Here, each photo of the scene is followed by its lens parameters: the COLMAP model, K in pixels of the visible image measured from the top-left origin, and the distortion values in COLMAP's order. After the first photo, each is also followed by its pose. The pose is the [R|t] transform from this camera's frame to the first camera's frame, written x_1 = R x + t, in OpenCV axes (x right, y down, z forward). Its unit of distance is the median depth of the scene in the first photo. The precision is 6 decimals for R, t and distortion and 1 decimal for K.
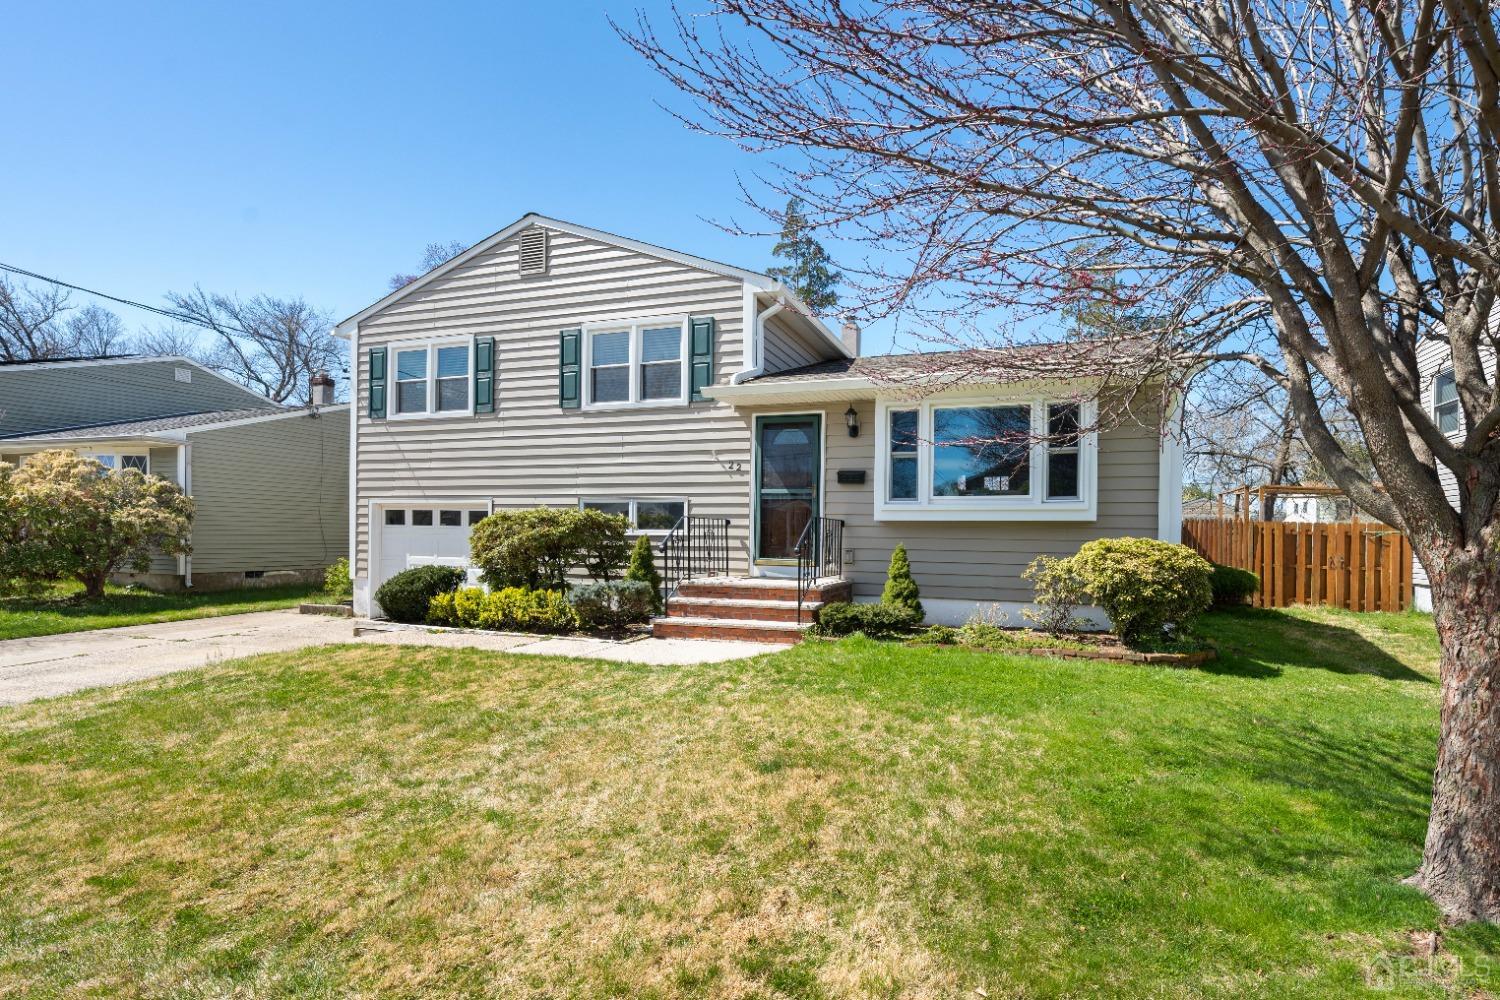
lens RADIAL K [[687.6, 0, 831.3], [0, 687.6, 554.7], [0, 0, 1]] dist [-0.002194, -0.000937]
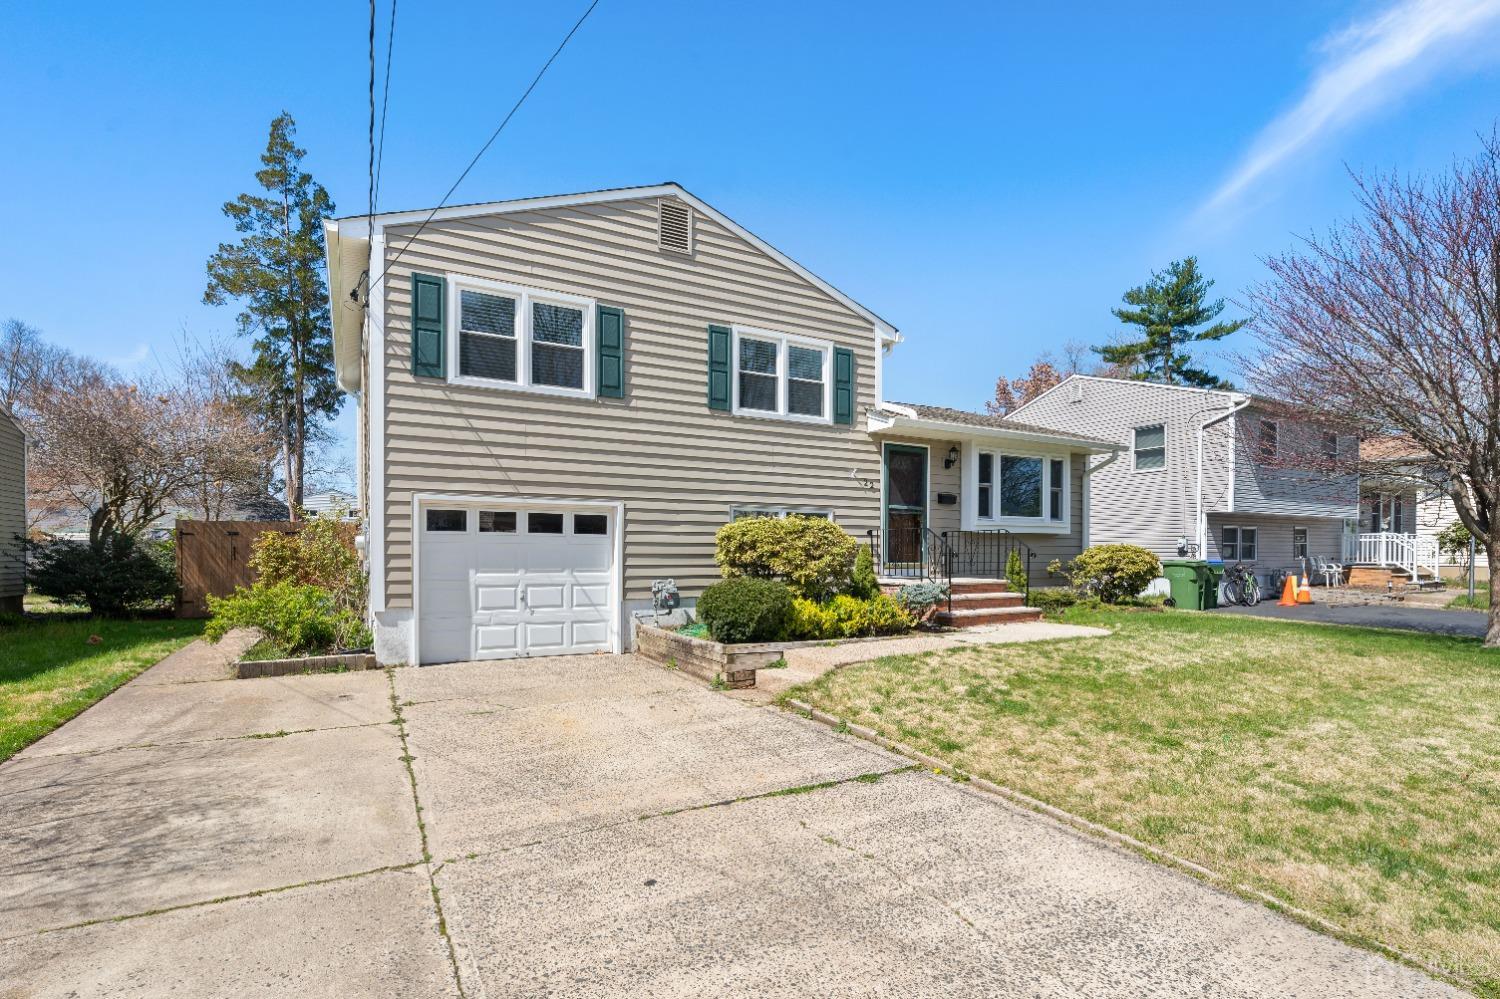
lens RADIAL K [[687.6, 0, 722.9], [0, 687.6, 573.9], [0, 0, 1]] dist [-0.002194, -0.000937]
pose [[0.703286, -0.035579, 0.710016, -1.201162], [0.022578, 0.999361, 0.027715, -0.015484], [-0.710549, -0.003461, 0.703640, 0.376772]]
